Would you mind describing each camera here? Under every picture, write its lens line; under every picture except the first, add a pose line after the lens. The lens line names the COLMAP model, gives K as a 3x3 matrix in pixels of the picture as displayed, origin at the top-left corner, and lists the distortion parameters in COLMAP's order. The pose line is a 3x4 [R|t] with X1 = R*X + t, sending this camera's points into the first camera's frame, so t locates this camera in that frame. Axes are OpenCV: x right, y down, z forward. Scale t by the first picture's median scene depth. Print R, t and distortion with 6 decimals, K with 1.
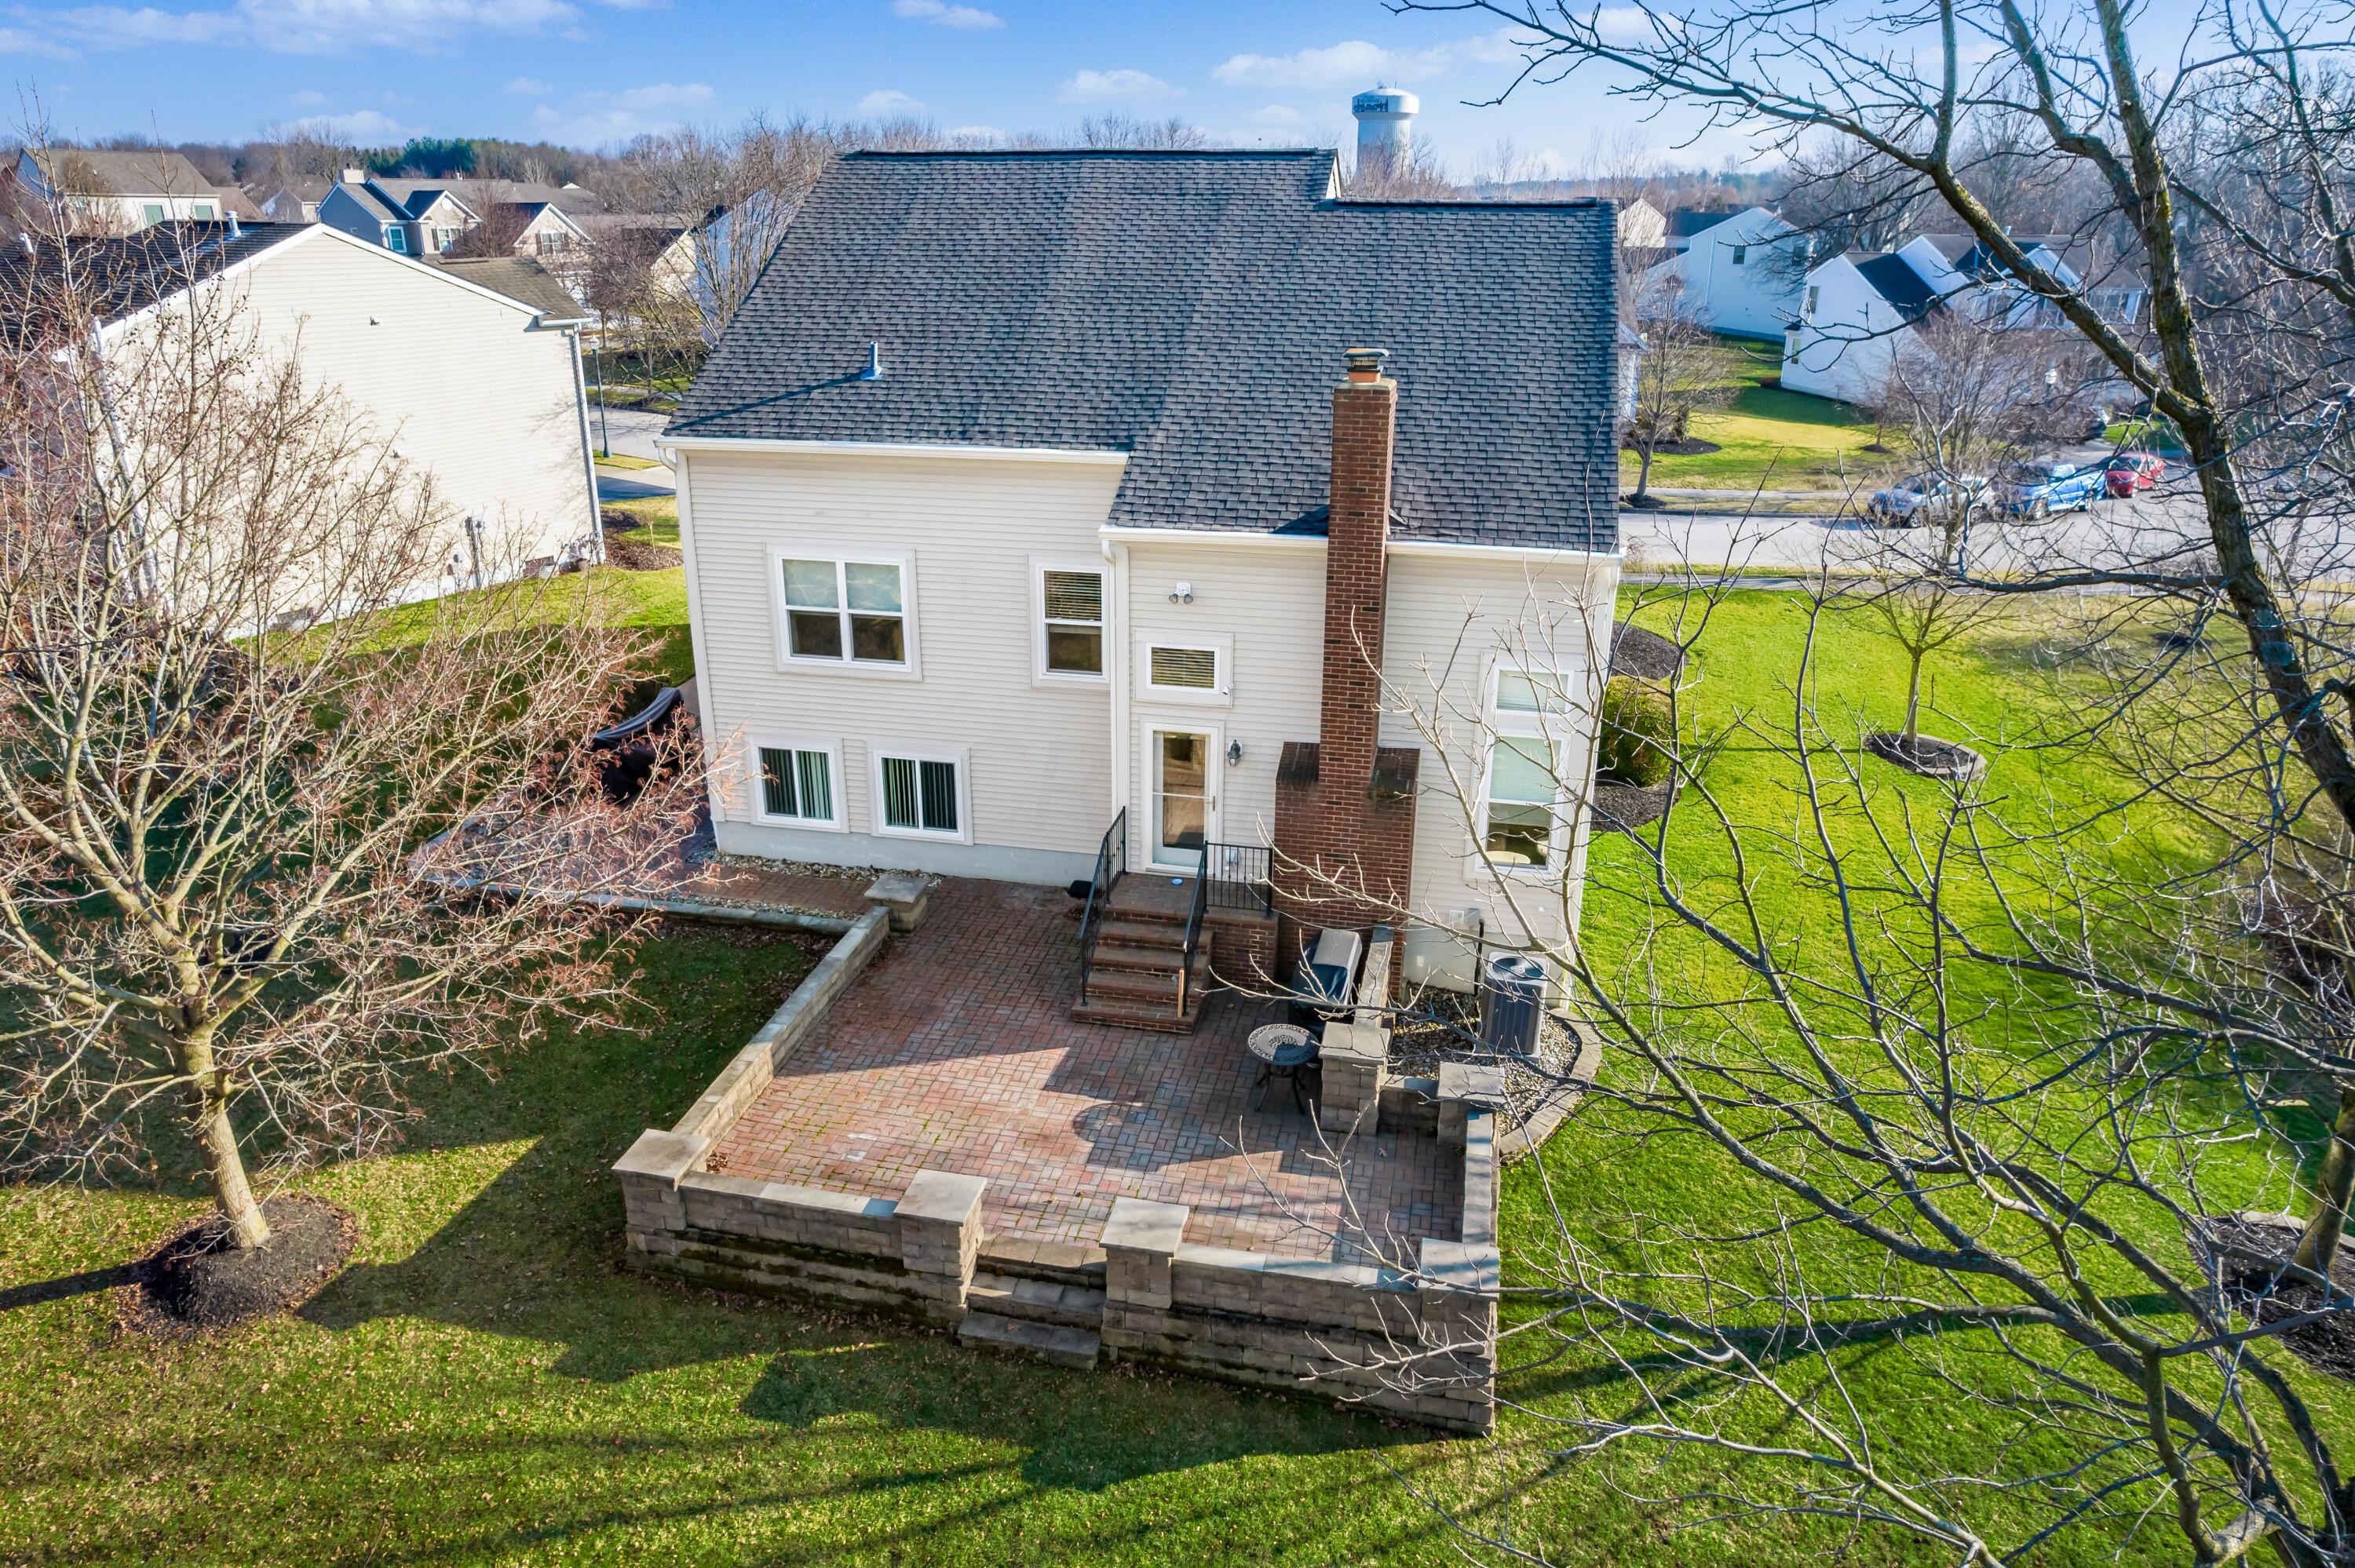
lens RADIAL K [[1537.3, 0, 1177.0], [0, 1537.3, 783.3], [0, 0, 1]] dist [-0.041268, 0.002695]
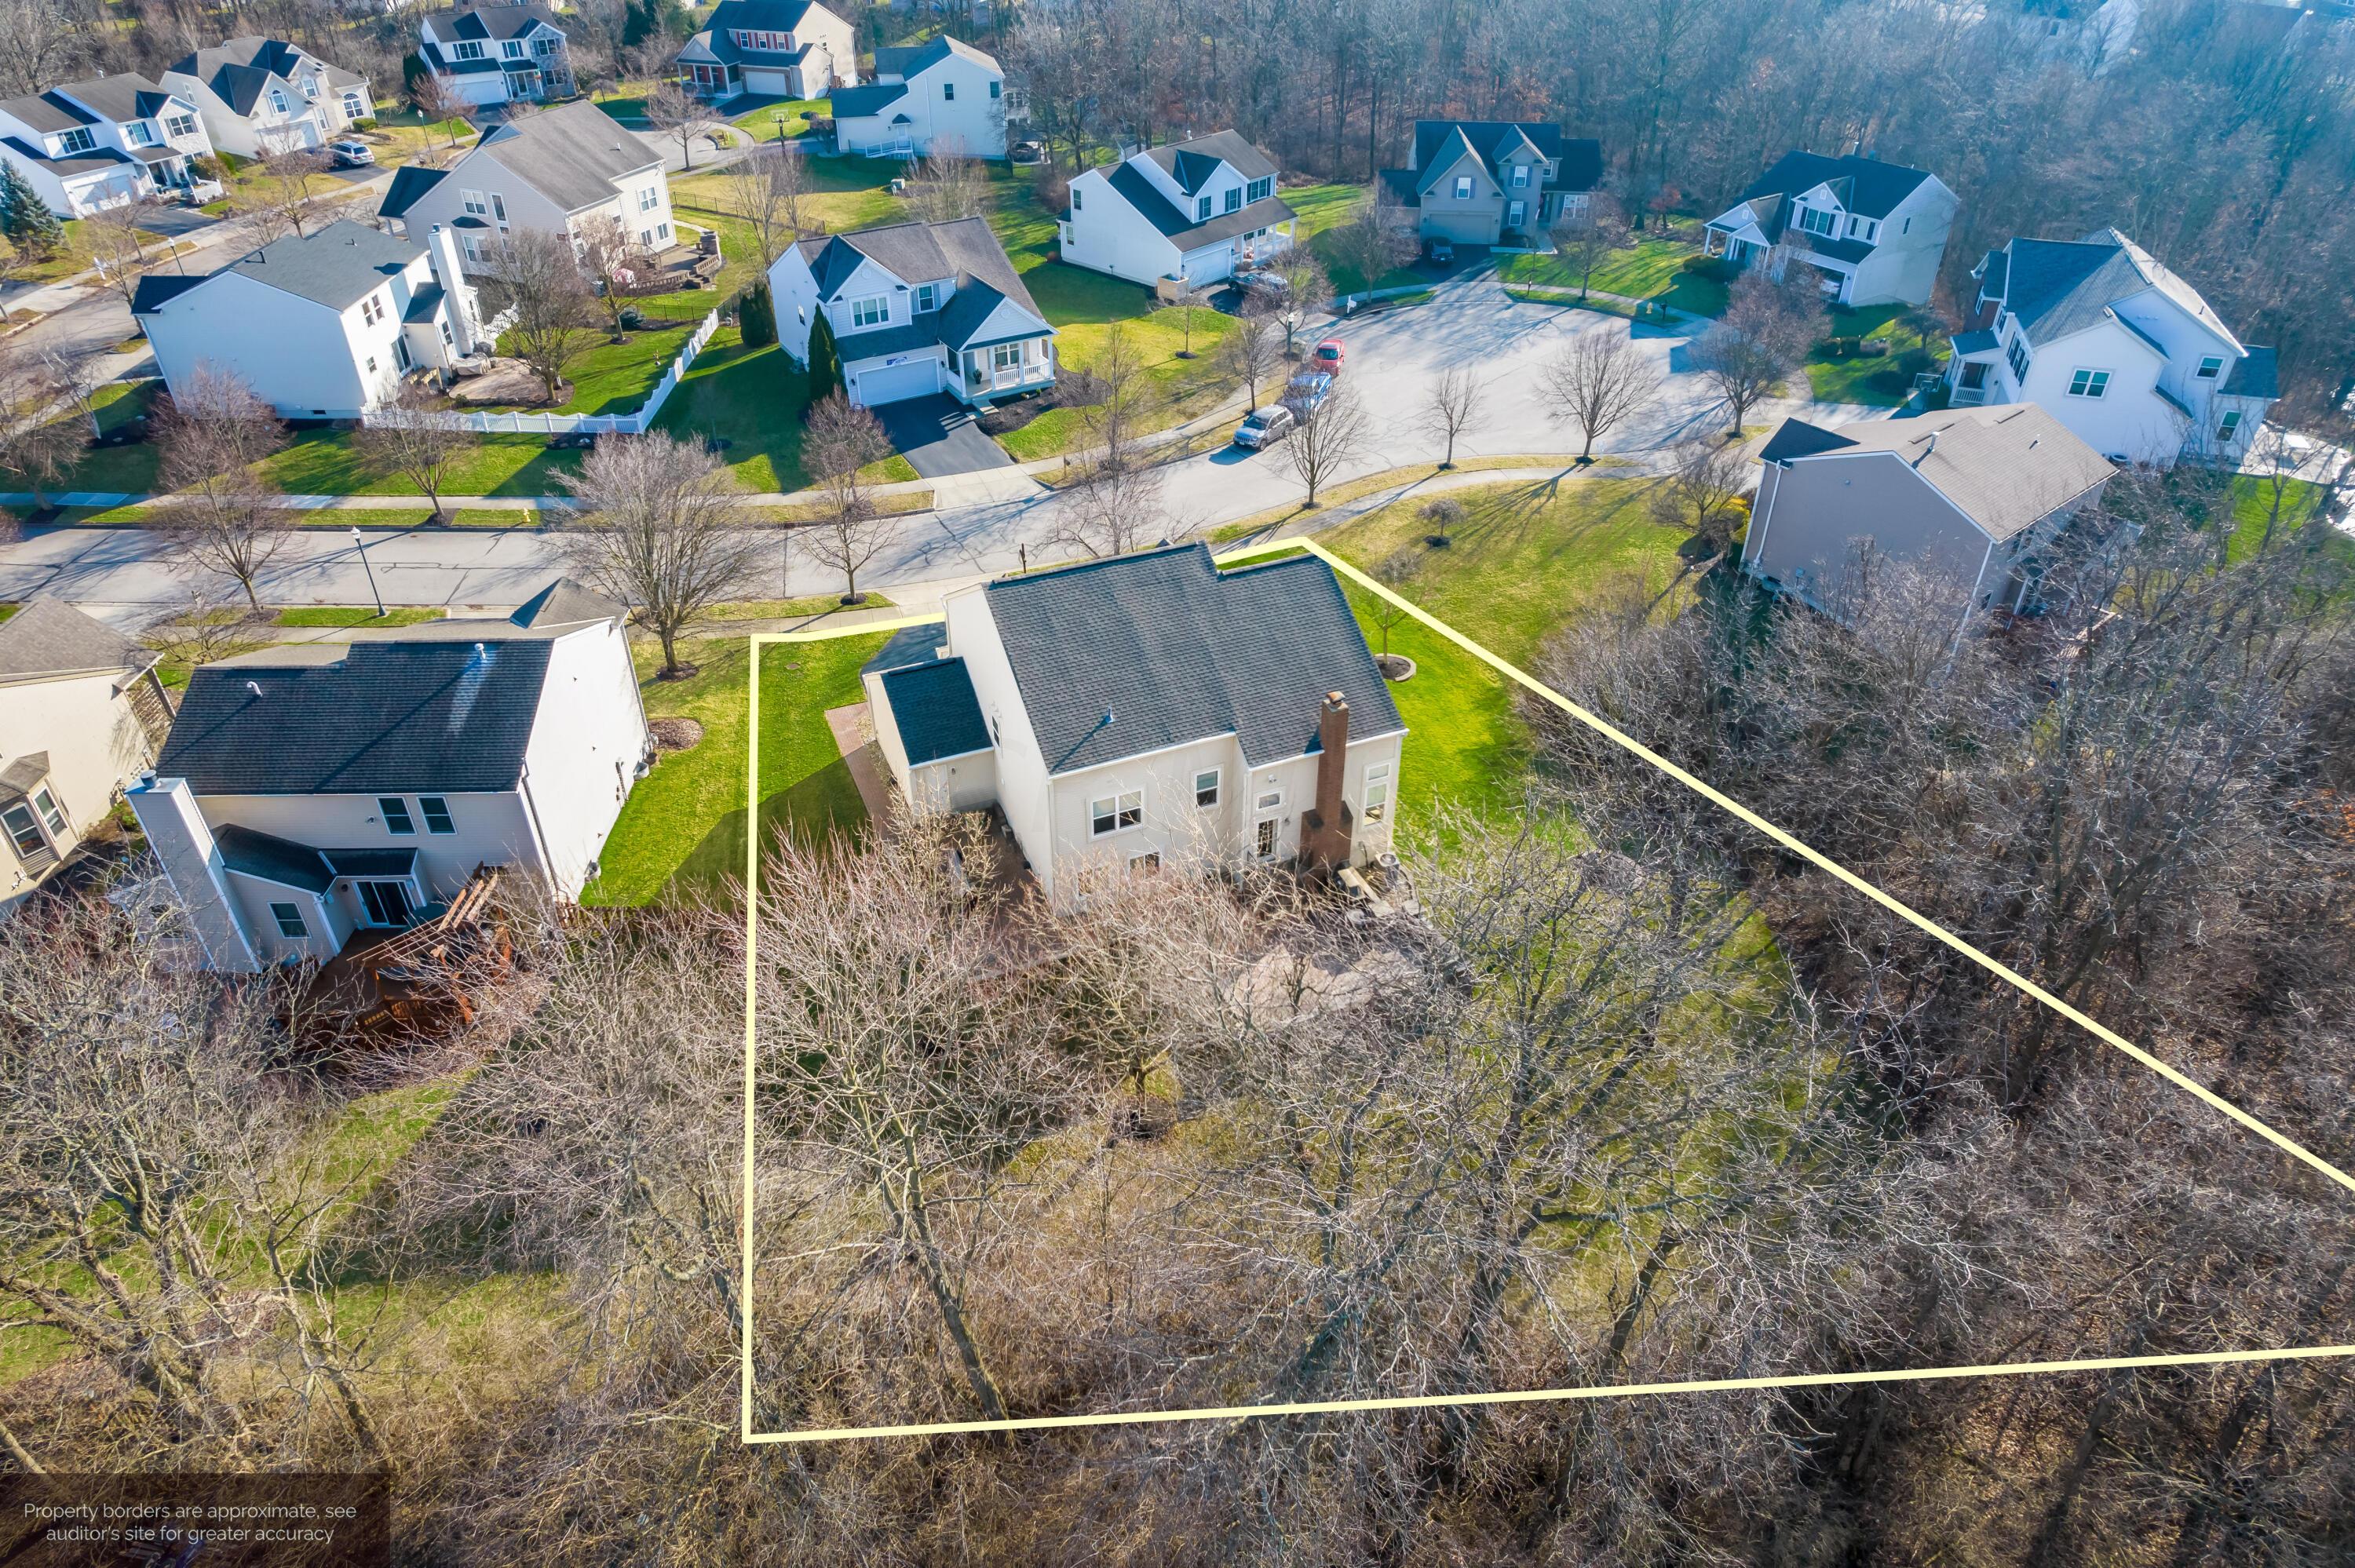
lens RADIAL K [[1537.3, 0, 1177.0], [0, 1537.3, 784.7], [0, 0, 1]] dist [-0.041268, 0.002695]
pose [[0.823422, -0.338831, 0.455158, -1.320117], [0.220134, 0.930071, 0.294125, -0.910272], [-0.522988, -0.141993, 0.840429, -1.165366]]
